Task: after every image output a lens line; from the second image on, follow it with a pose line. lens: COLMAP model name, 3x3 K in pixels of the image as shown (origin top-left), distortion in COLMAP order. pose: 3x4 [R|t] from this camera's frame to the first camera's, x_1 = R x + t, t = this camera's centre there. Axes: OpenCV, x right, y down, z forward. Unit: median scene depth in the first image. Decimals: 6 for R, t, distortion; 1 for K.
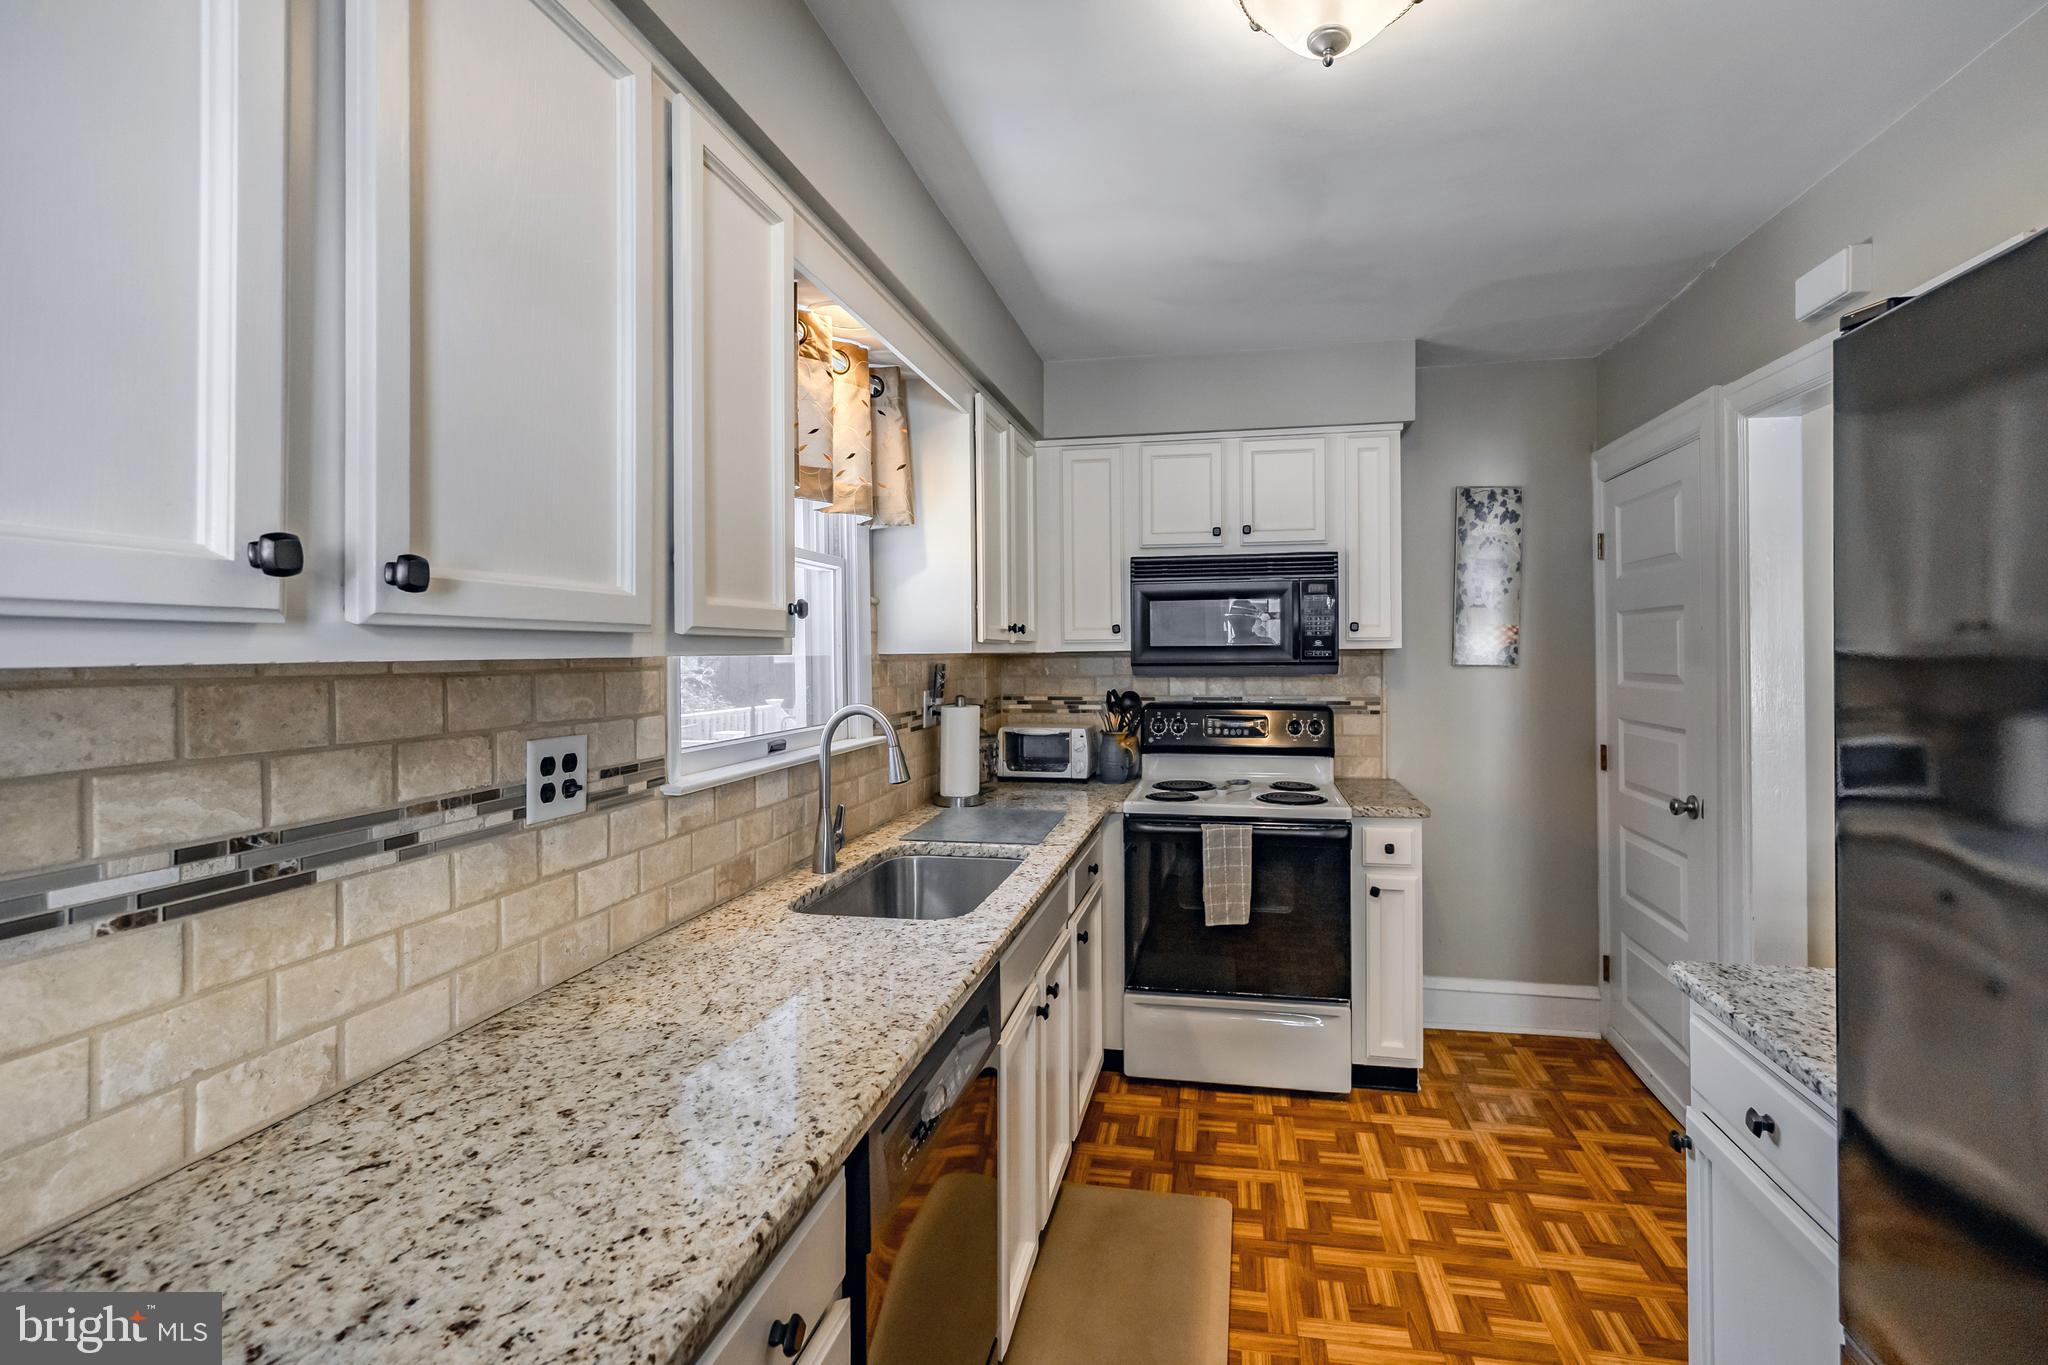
lens RADIAL K [[888.3, 0, 1073.0], [0, 888.3, 650.1], [0, 0, 1]] dist [-0.007451, 0.001470]
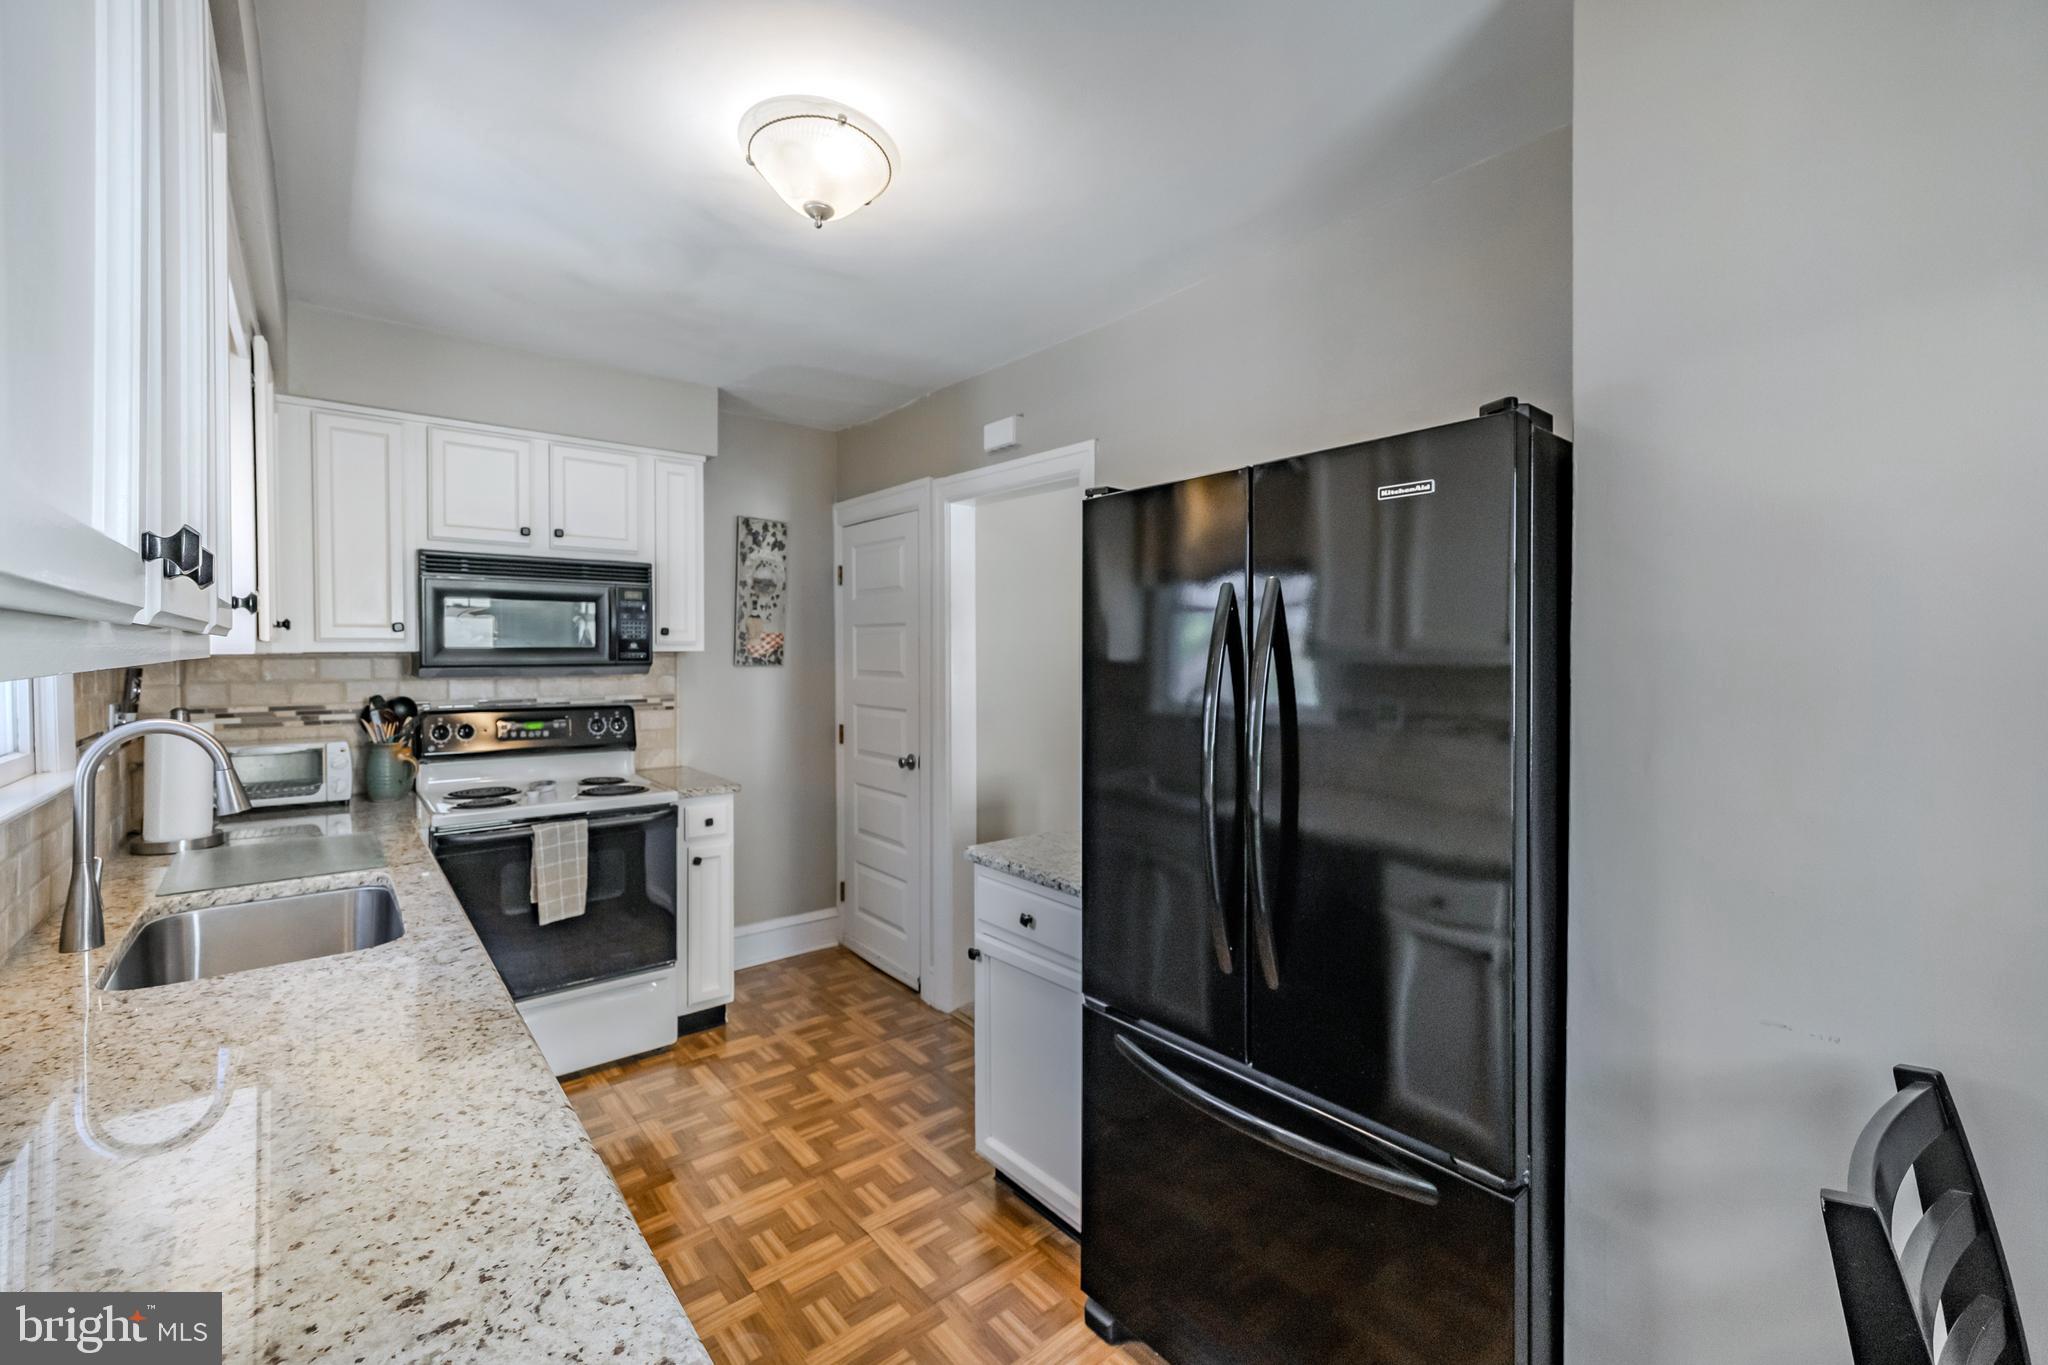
lens RADIAL K [[865.3, 0, 1033.9], [0, 865.3, 659.5], [0, 0, 1]] dist [-0.009701, 0.004099]
pose [[0.631519, -0.000561, 0.775360, -0.286802], [-0.007060, 0.999954, 0.006474, -0.001690], [-0.775328, -0.009562, 0.631486, -0.057771]]
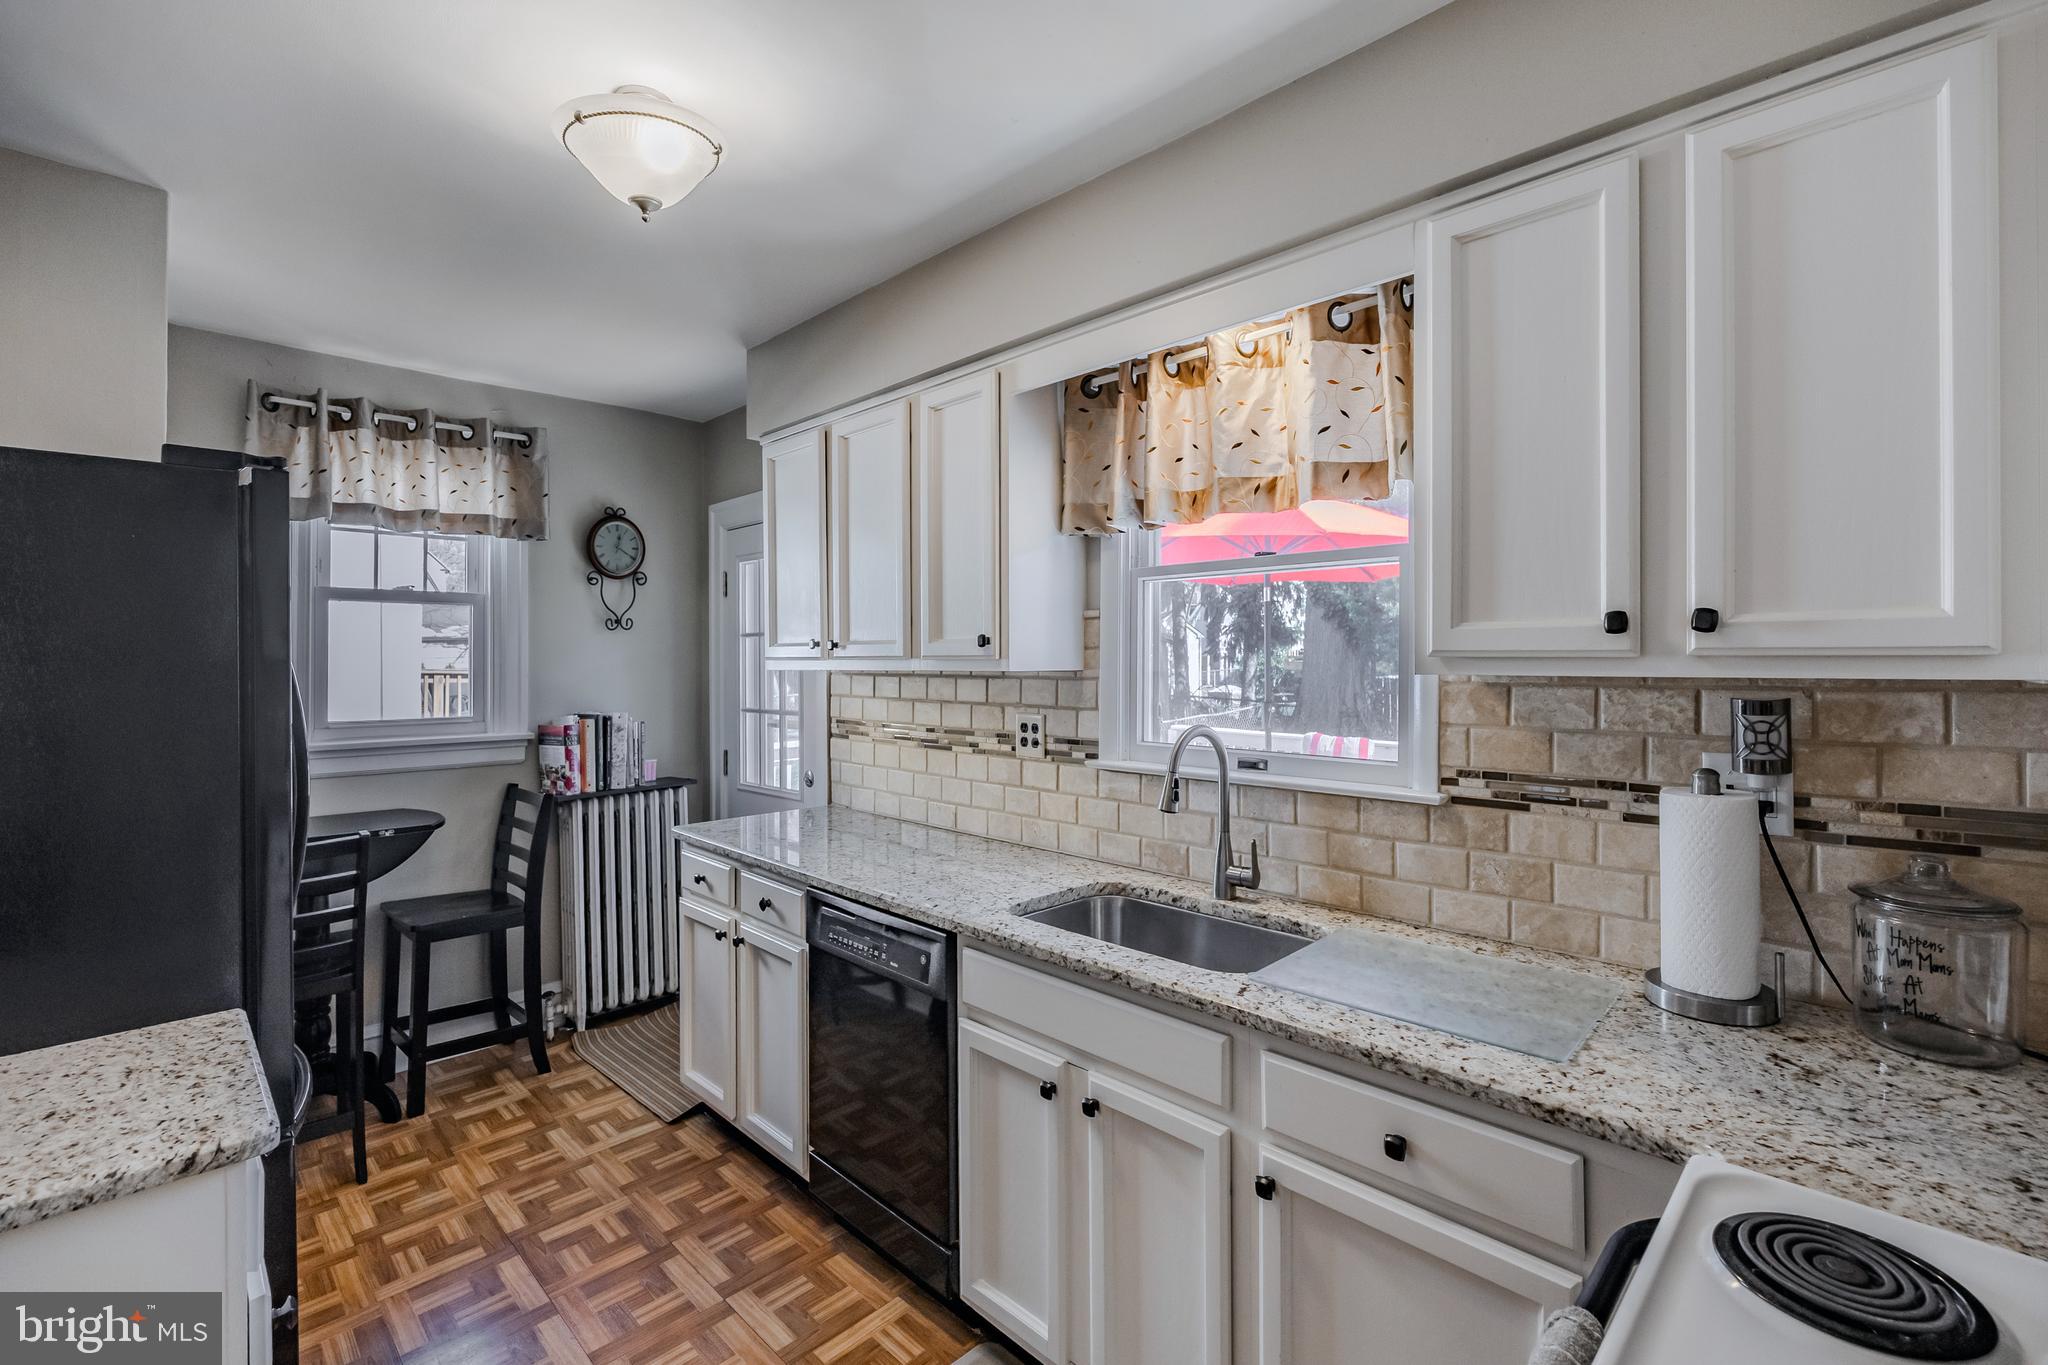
lens RADIAL K [[888.3, 0, 969.0], [0, 888.3, 656.4], [0, 0, 1]] dist [-0.007451, 0.001470]
pose [[-0.619197, 0.004197, -0.785224, 0.551957], [0.008736, 0.999961, -0.001544, -0.010786], [0.785187, -0.007816, -0.619209, 1.187668]]
